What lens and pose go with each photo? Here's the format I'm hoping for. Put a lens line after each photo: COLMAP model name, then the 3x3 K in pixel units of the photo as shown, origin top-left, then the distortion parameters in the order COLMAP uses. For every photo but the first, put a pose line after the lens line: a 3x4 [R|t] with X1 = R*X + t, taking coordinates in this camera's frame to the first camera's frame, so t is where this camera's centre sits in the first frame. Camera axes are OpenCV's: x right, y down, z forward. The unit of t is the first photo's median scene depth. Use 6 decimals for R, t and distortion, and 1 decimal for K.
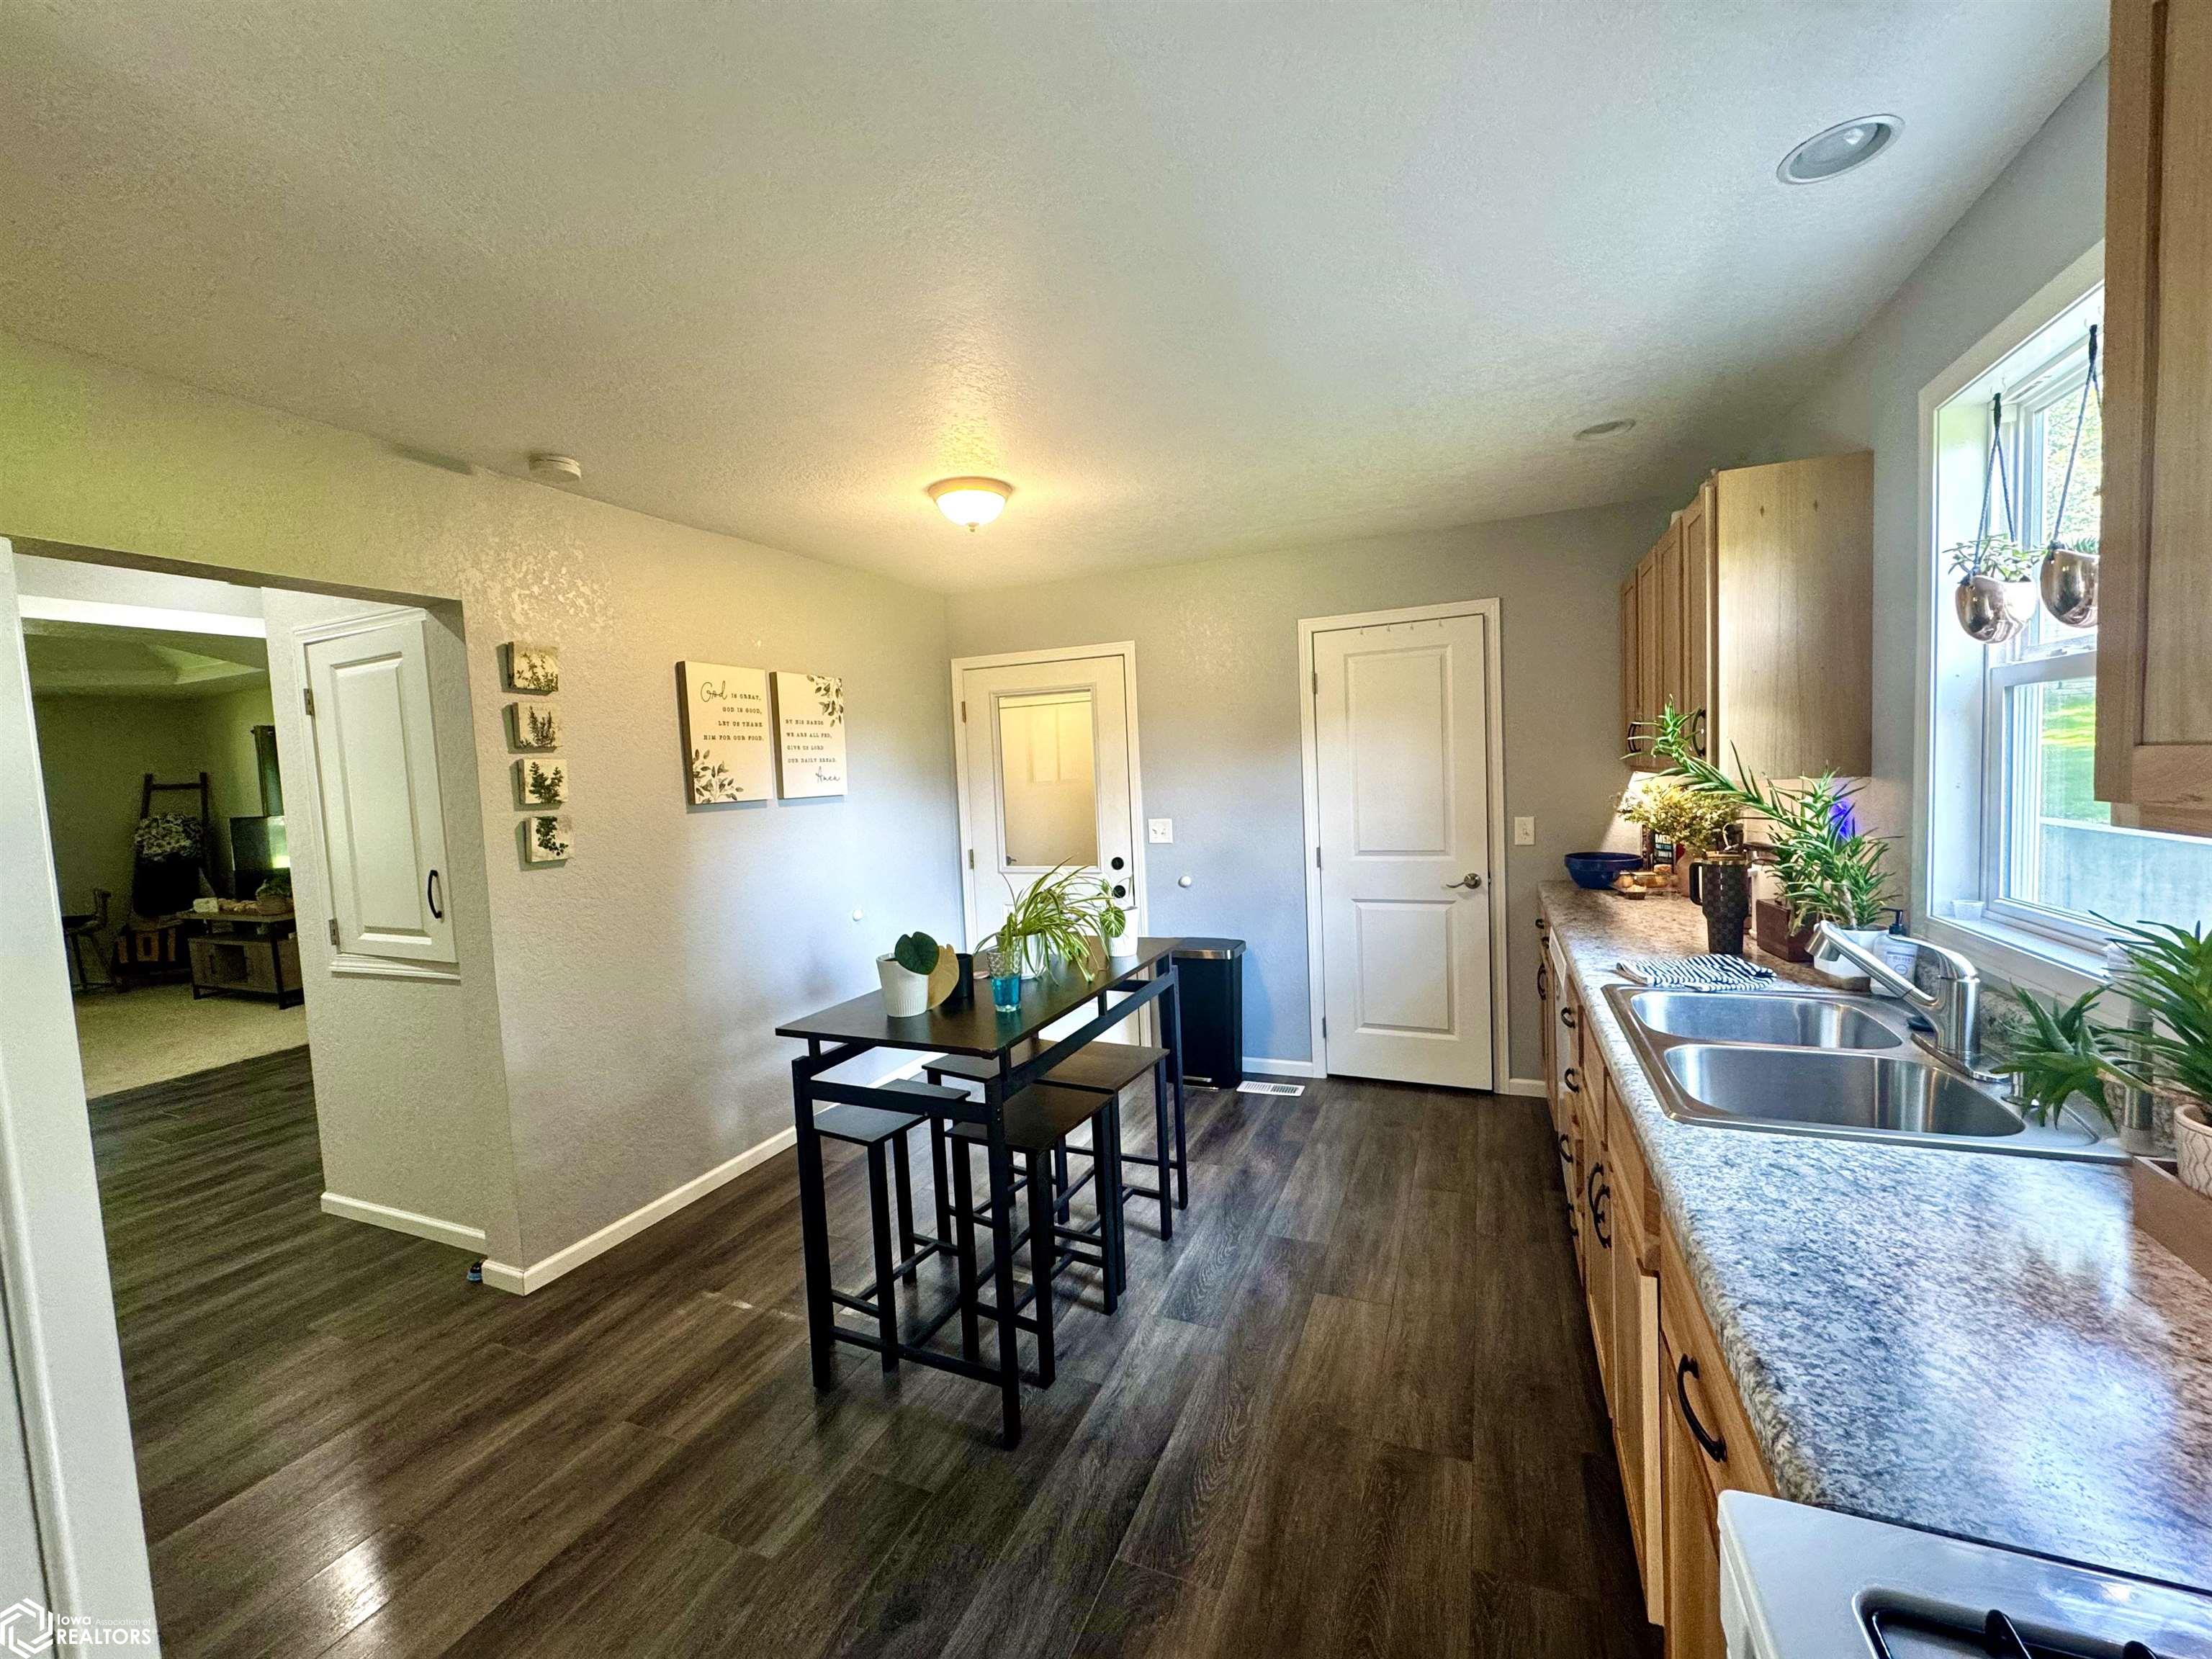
lens RADIAL K [[884.9, 0, 1106.0], [0, 884.9, 829.5], [0, 0, 1]] dist [-0.002721, 0.000575]
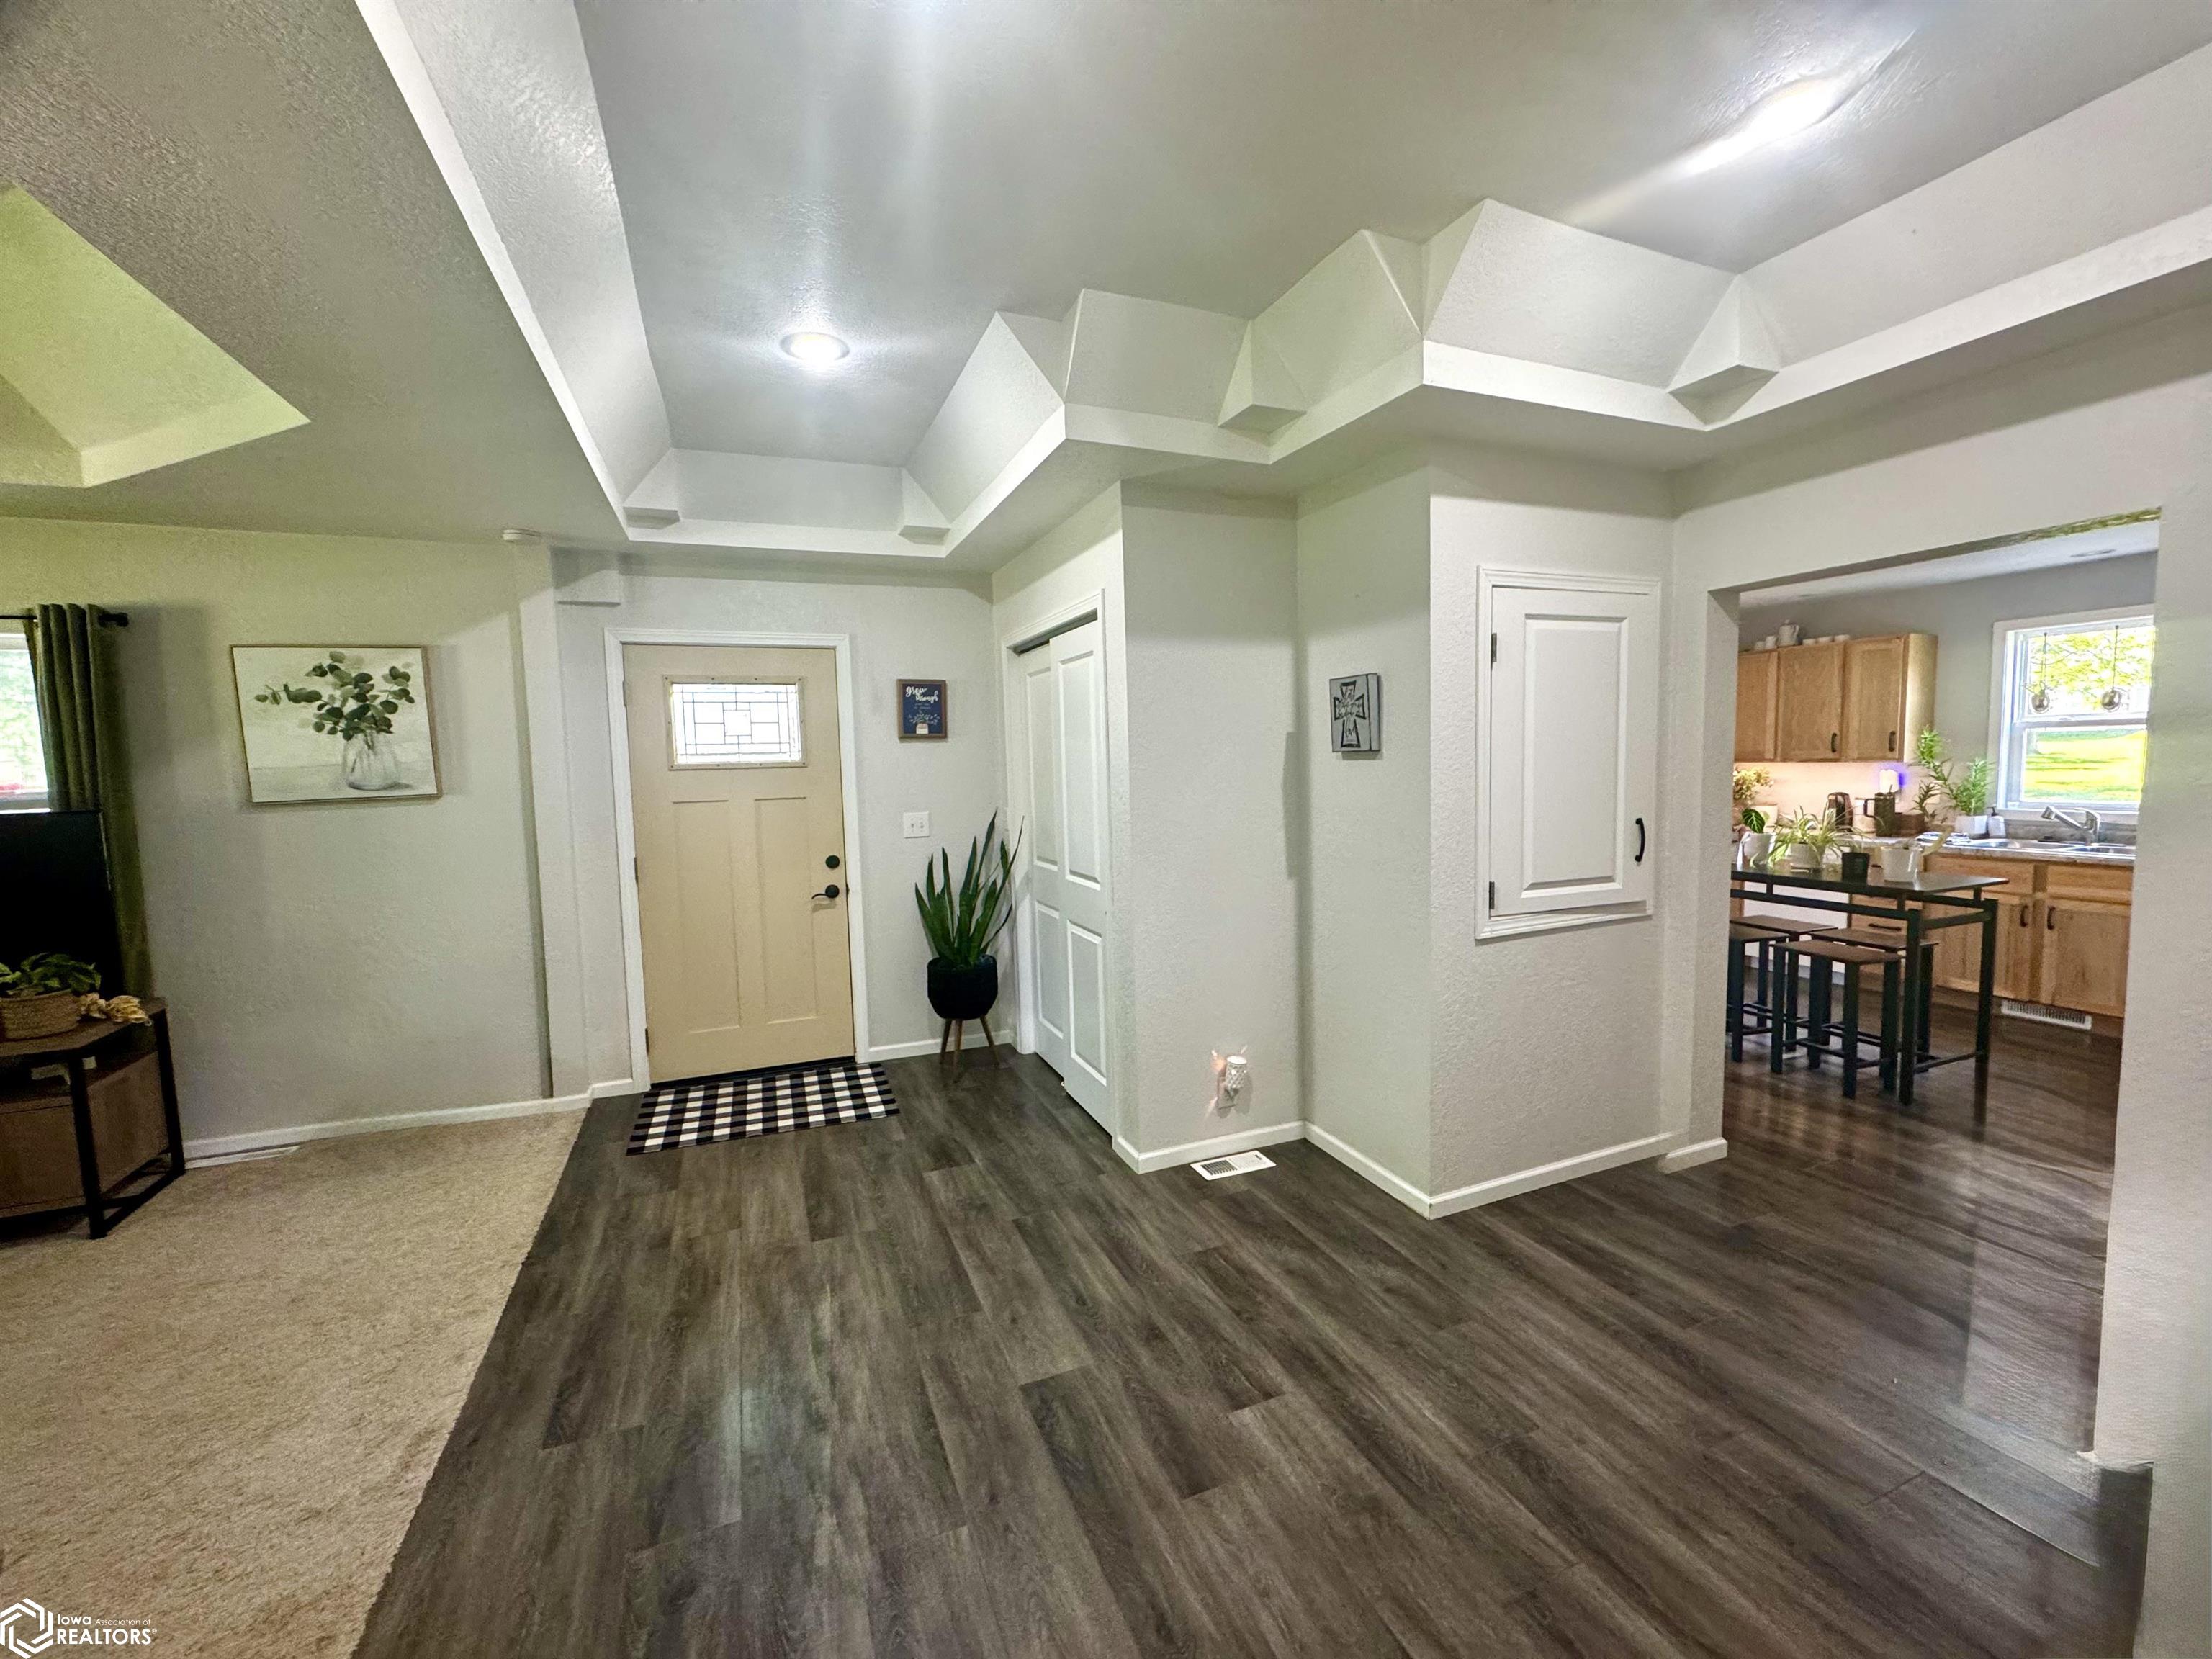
lens RADIAL K [[884.9, 0, 1106.0], [0, 884.9, 829.5], [0, 0, 1]] dist [-0.002721, 0.000575]
pose [[0.701003, -0.029649, 0.712542, -0.805079], [0.039593, 0.999212, 0.002626, 0.012441], [-0.712058, 0.026371, 0.701625, 0.278384]]
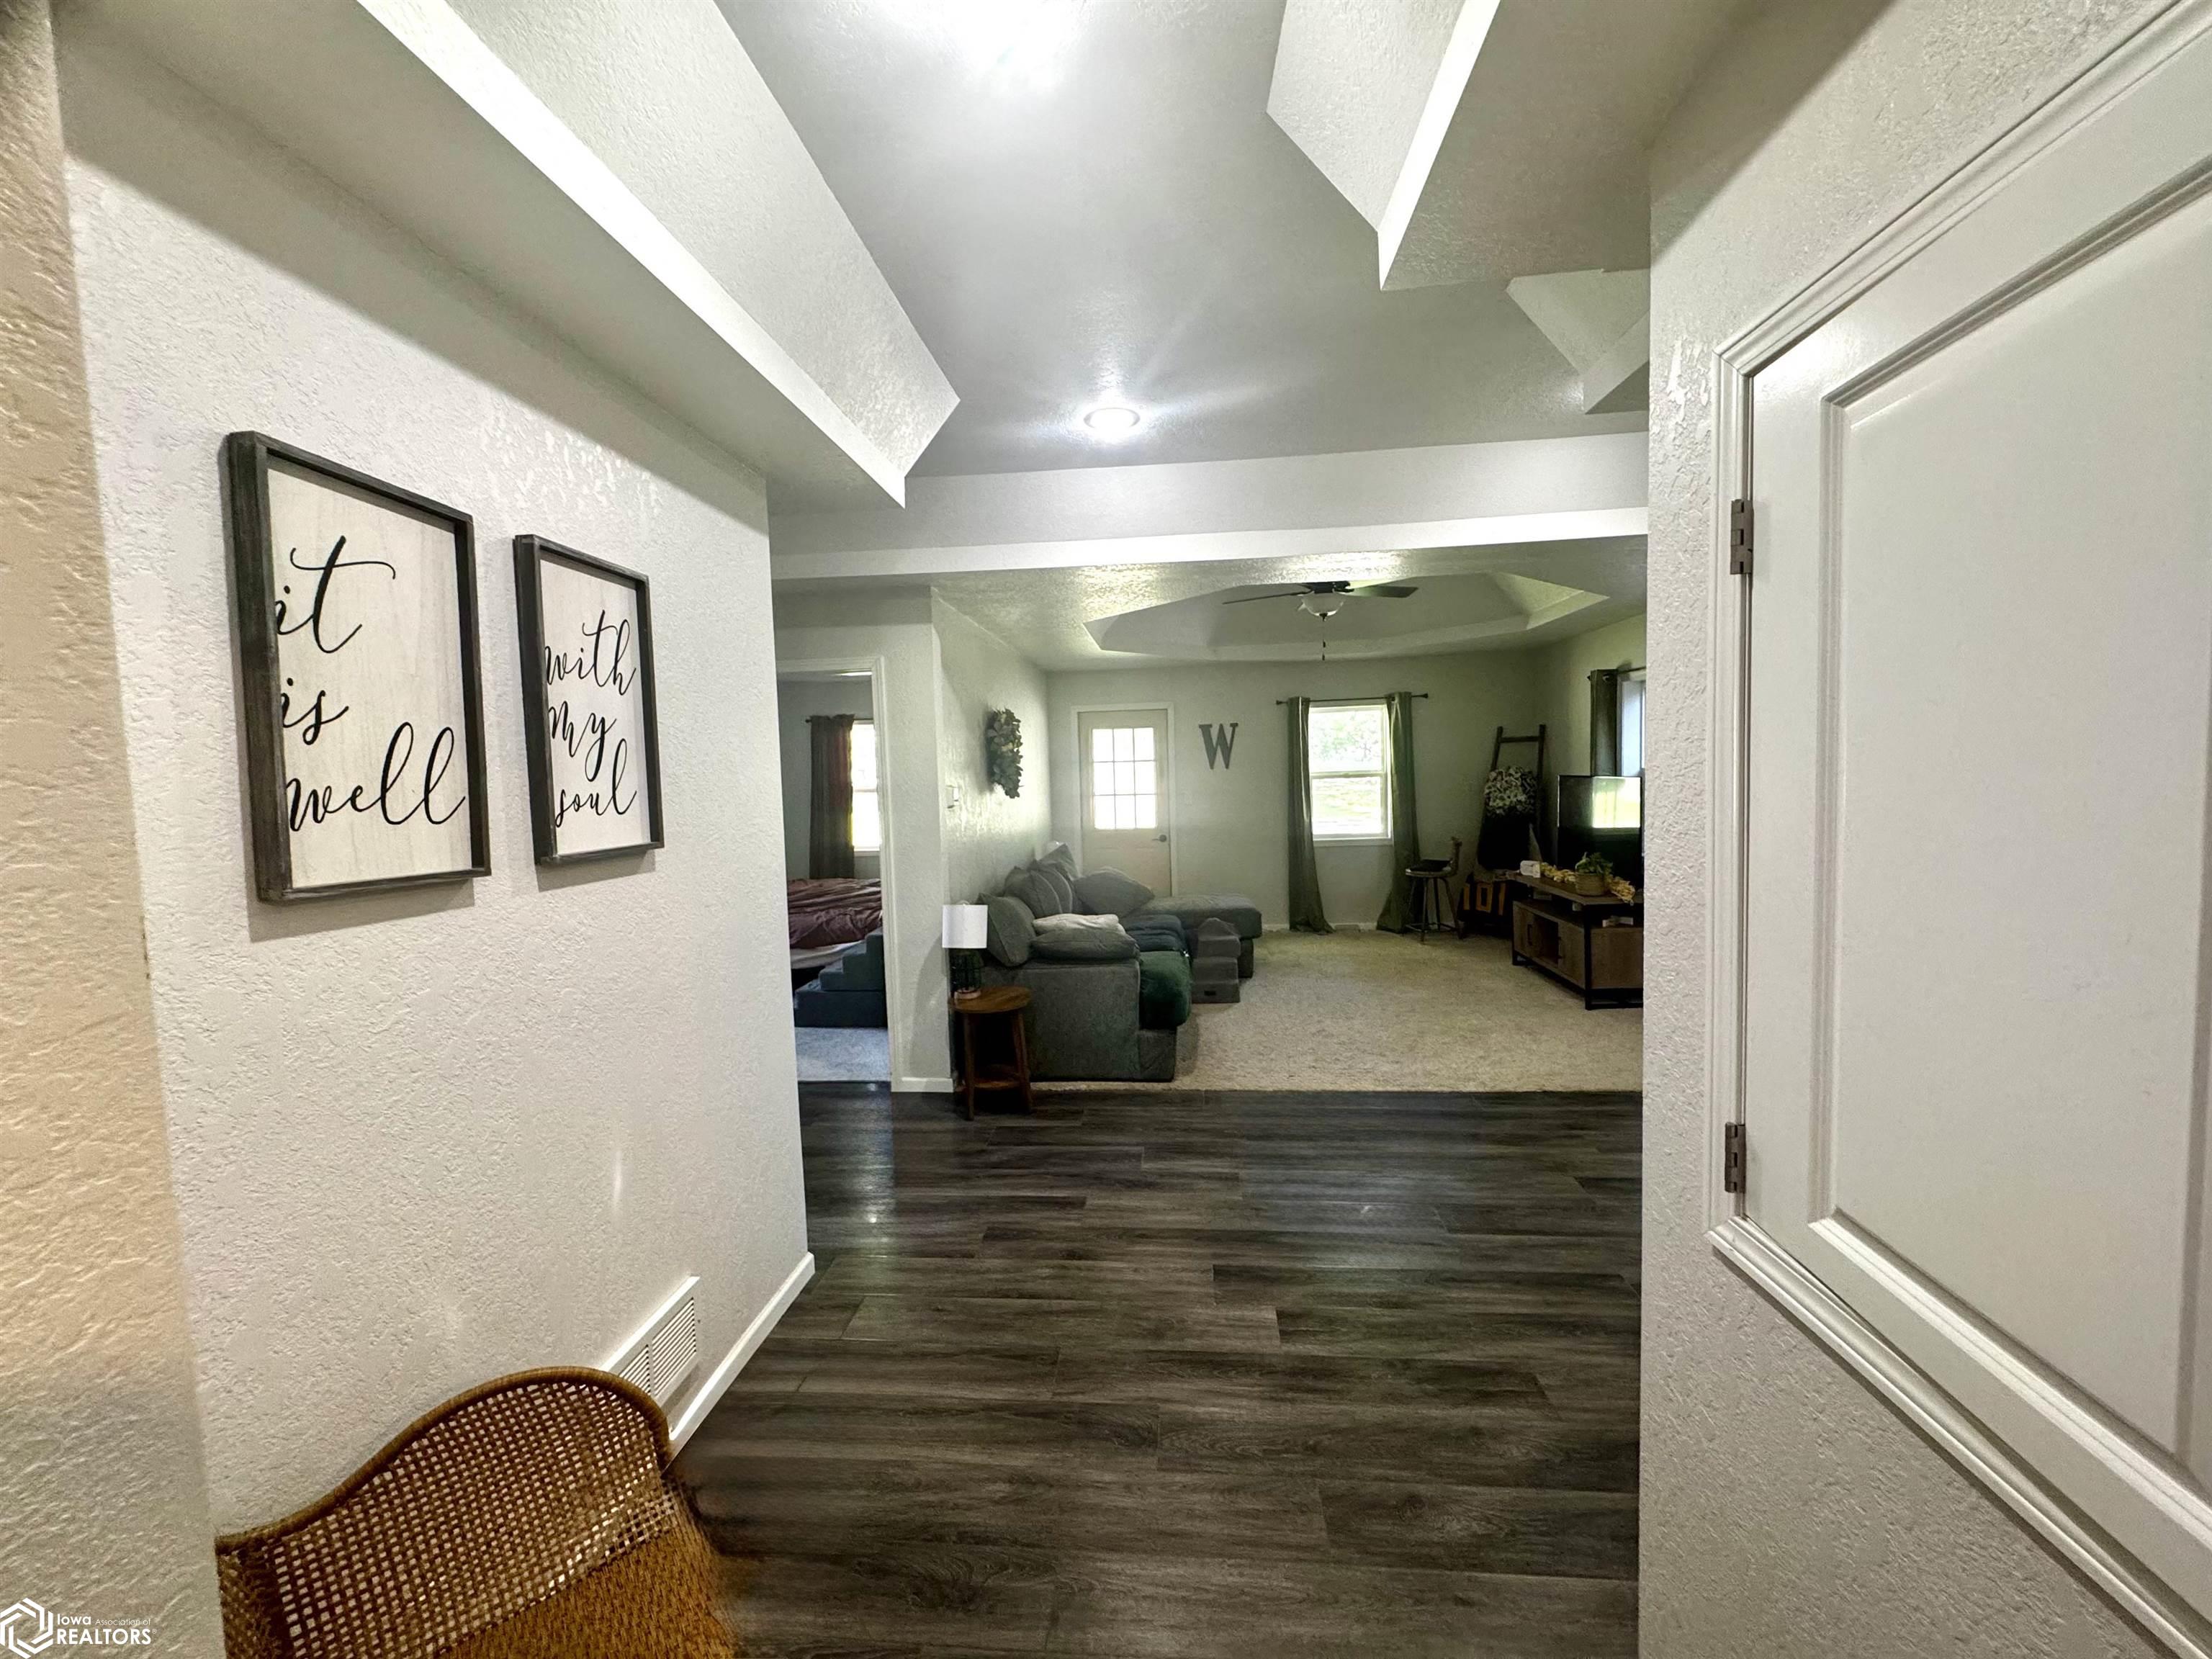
lens RADIAL K [[884.9, 0, 1106.0], [0, 884.9, 829.5], [0, 0, 1]] dist [-0.002721, 0.000575]
pose [[0.307547, 0.099846, -0.946280, -0.270611], [-0.042358, 0.994930, 0.091213, -0.020418], [0.950590, 0.012031, 0.310217, 0.276279]]
